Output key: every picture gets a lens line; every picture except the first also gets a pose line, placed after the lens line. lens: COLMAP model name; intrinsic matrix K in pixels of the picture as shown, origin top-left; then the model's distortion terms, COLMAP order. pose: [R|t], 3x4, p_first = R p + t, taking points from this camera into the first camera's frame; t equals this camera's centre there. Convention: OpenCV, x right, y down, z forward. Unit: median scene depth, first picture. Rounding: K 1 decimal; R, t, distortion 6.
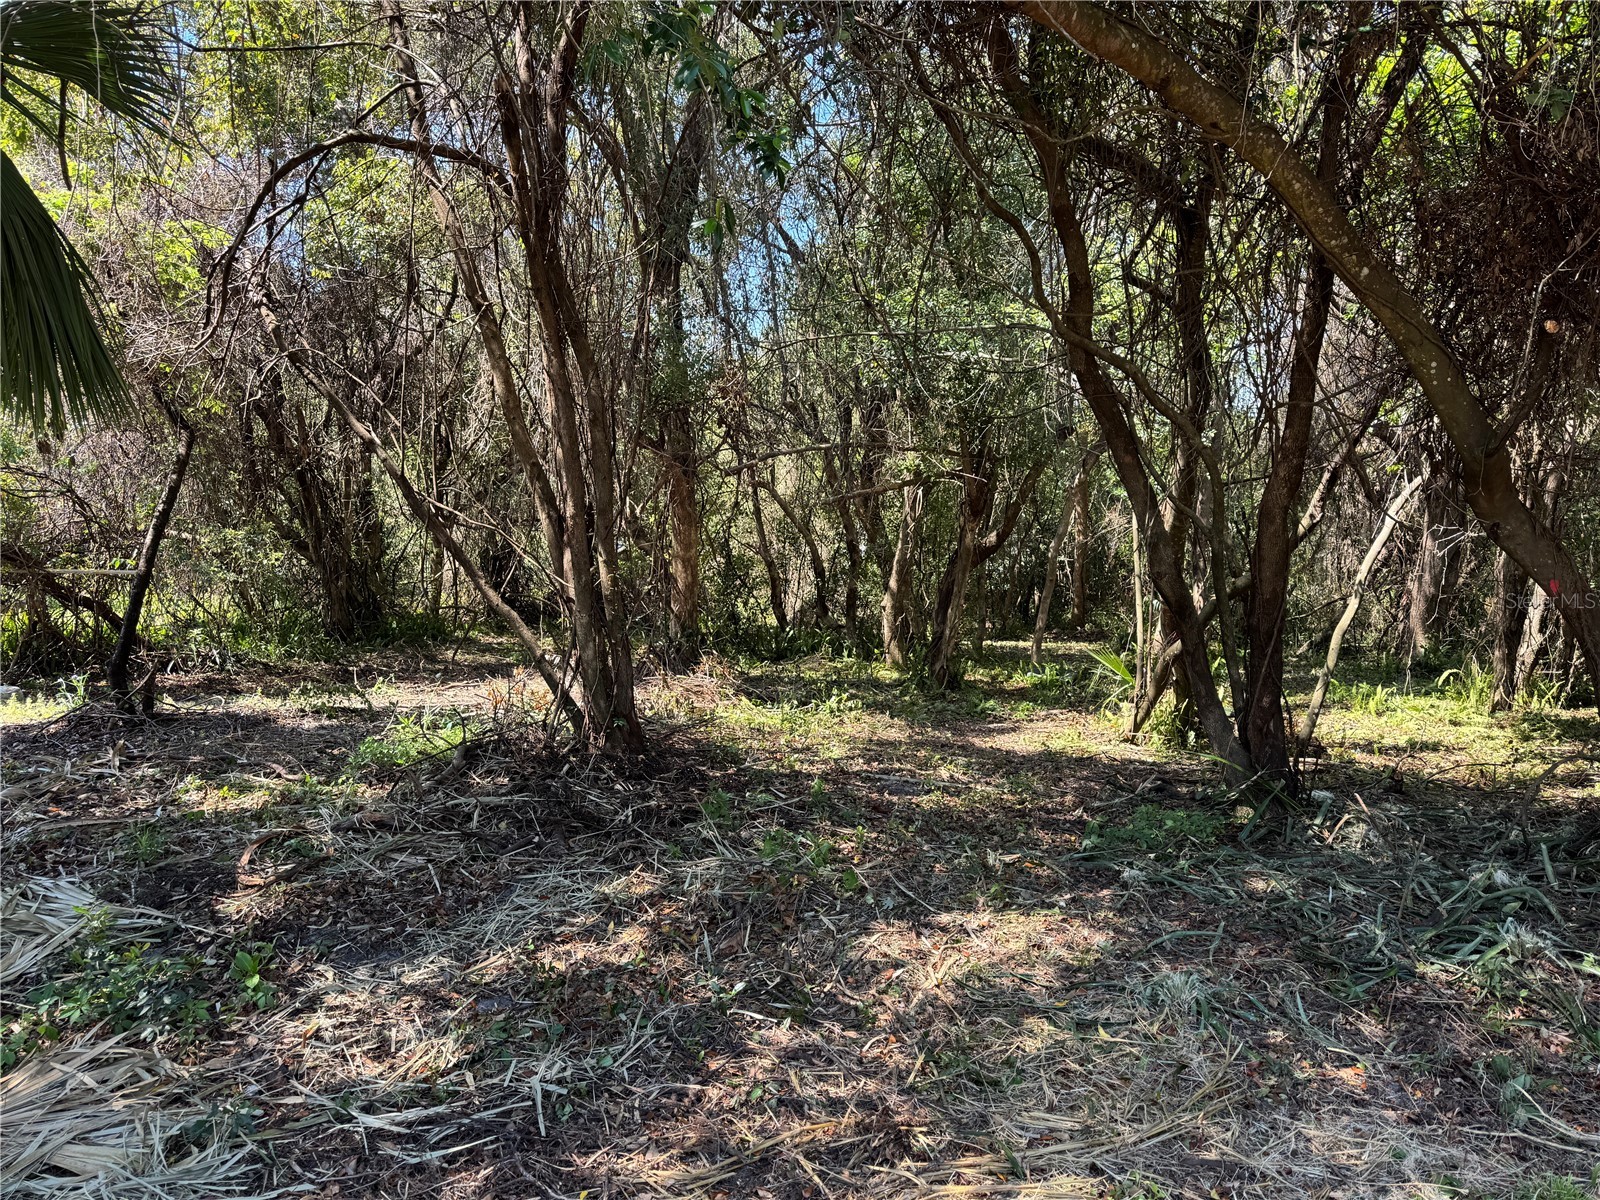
lens RADIAL K [[1046.0, 0, 800.0], [0, 1046.0, 600.0], [0, 0, 1]] dist [-0.035422, 0.000627]
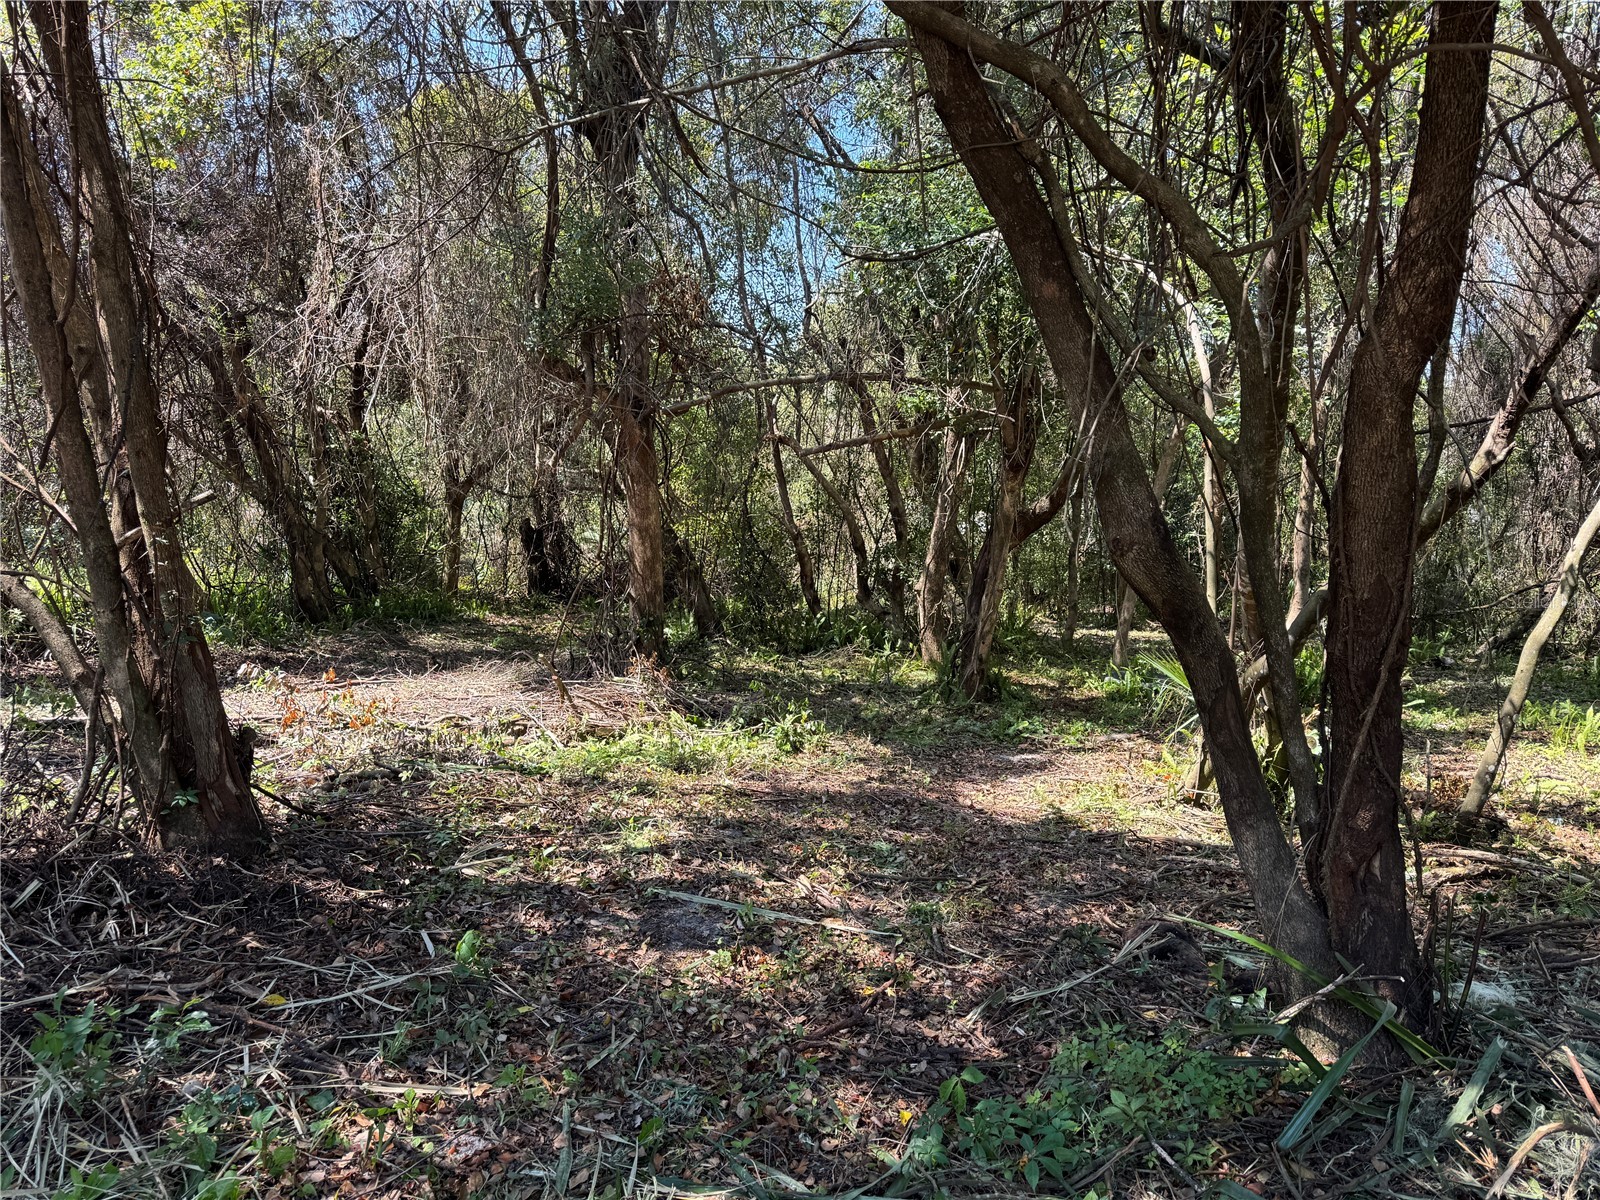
lens RADIAL K [[1046.0, 0, 800.0], [0, 1046.0, 600.0], [0, 0, 1]] dist [-0.035422, 0.000627]
pose [[0.990084, 0.013771, -0.139797, 0.114143], [-0.010622, 0.999673, 0.023247, -0.004625], [0.140072, -0.021532, 0.989907, 0.220749]]
